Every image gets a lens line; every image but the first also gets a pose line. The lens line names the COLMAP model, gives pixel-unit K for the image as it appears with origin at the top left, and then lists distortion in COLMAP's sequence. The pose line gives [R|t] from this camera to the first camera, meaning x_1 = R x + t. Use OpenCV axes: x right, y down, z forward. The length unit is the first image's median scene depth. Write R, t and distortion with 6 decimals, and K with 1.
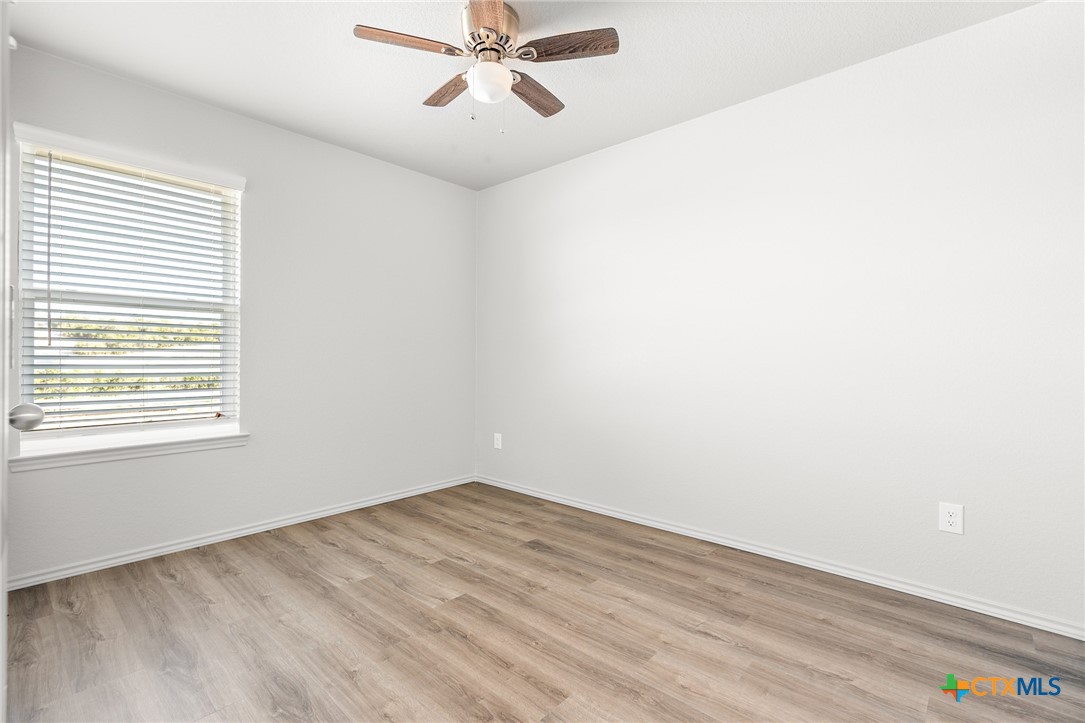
lens RADIAL K [[503.1, 0, 542.5], [0, 503.1, 361.5], [0, 0, 1]] dist [-0.000735, 0.000407]
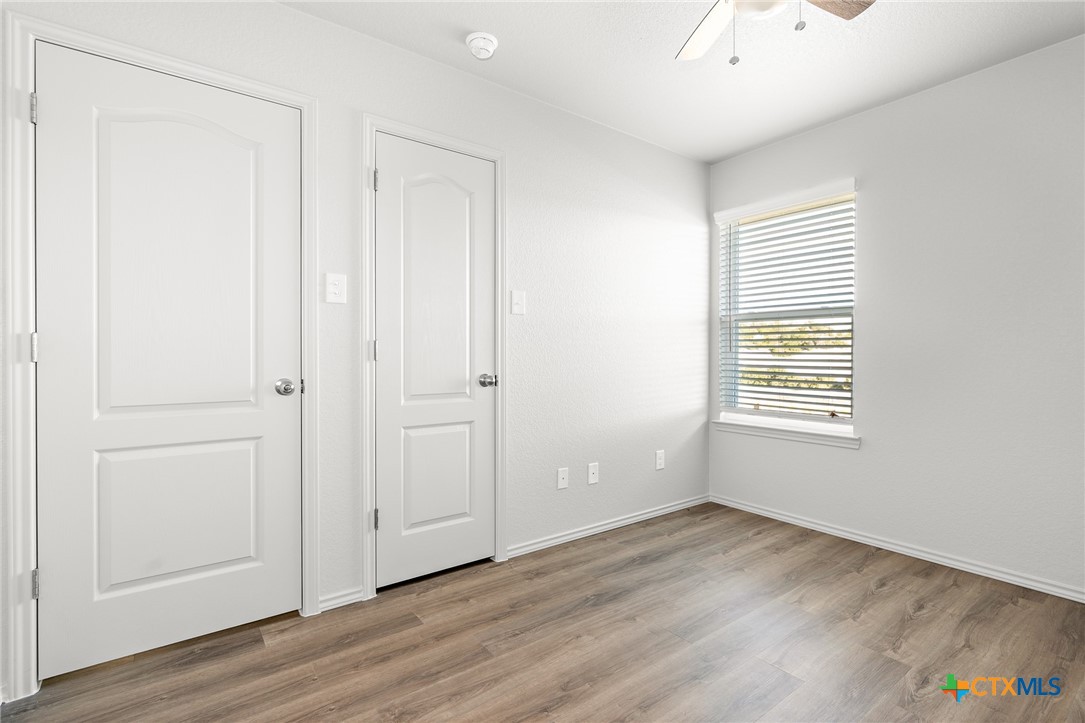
lens RADIAL K [[495.3, 0, 536.2], [0, 495.3, 358.3], [0, 0, 1]] dist [-0.005439, 0.000326]
pose [[-0.204317, -0.000532, -0.978905, 0.508320], [-0.013896, 0.999901, 0.002357, -0.005557], [0.978806, 0.014085, -0.204304, 0.610497]]
